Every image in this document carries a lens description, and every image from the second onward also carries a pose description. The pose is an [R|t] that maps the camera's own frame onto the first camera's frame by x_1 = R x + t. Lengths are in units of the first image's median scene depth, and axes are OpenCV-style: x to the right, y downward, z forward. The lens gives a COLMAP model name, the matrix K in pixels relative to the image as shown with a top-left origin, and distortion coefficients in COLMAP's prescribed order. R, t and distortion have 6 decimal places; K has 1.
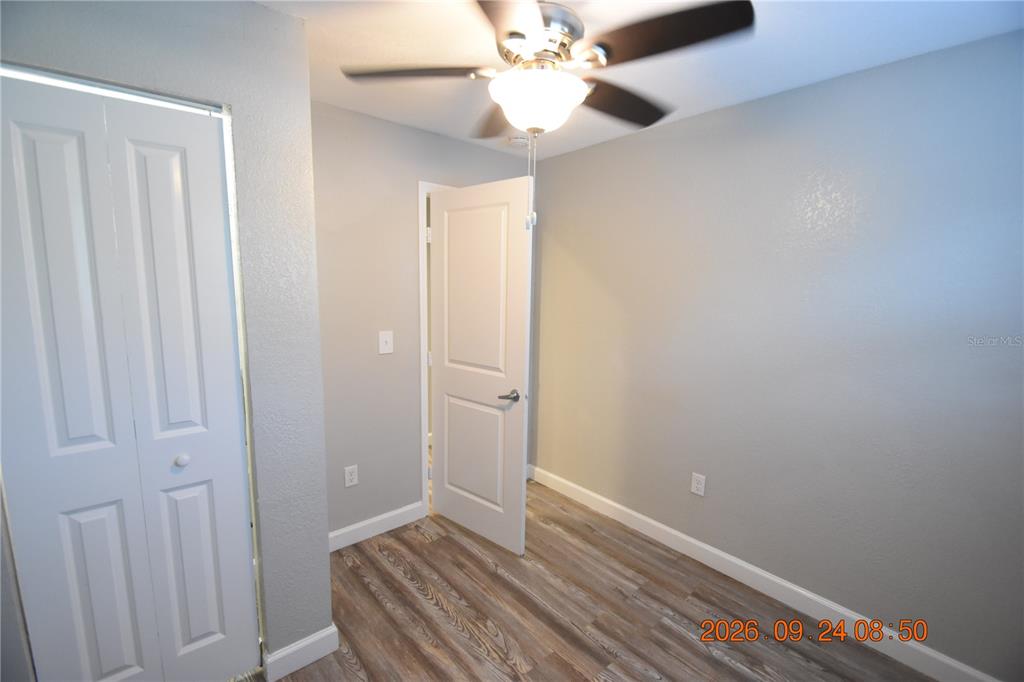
lens RADIAL K [[445.0, 0, 514.4], [0, 445.0, 343.5], [0, 0, 1]] dist [-0.011384, -0.003268]
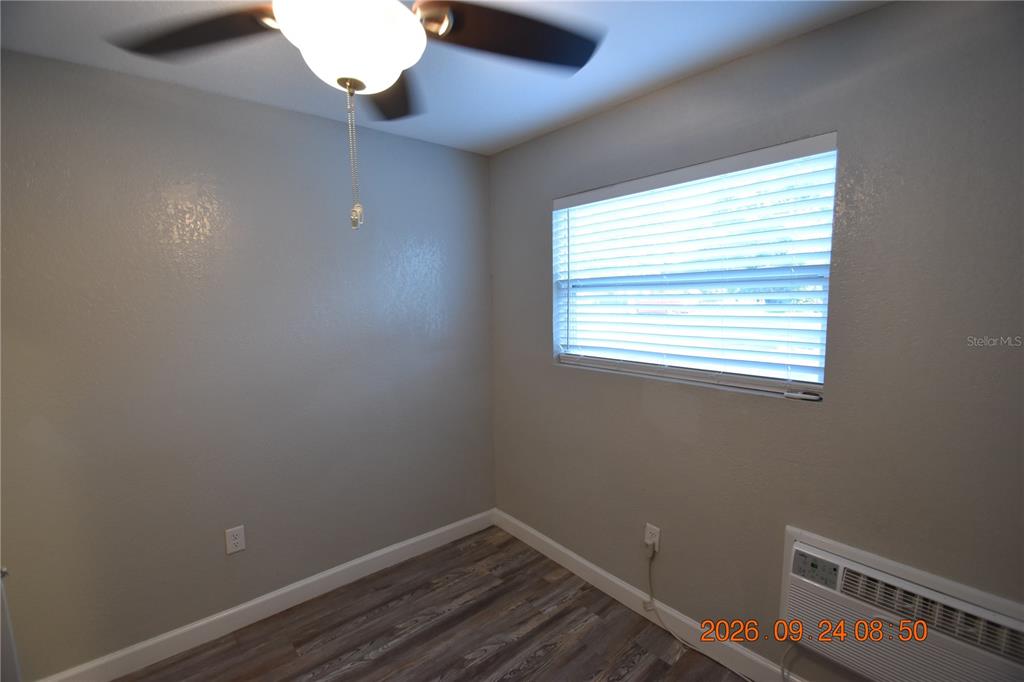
lens RADIAL K [[445.0, 0, 511.7], [0, 445.0, 342.5], [0, 0, 1]] dist [-0.011384, -0.003268]
pose [[0.035169, -0.139807, 0.989554, -0.382171], [0.158360, 0.978436, 0.132608, -0.080782], [-0.986755, 0.152042, 0.056551, 0.441564]]
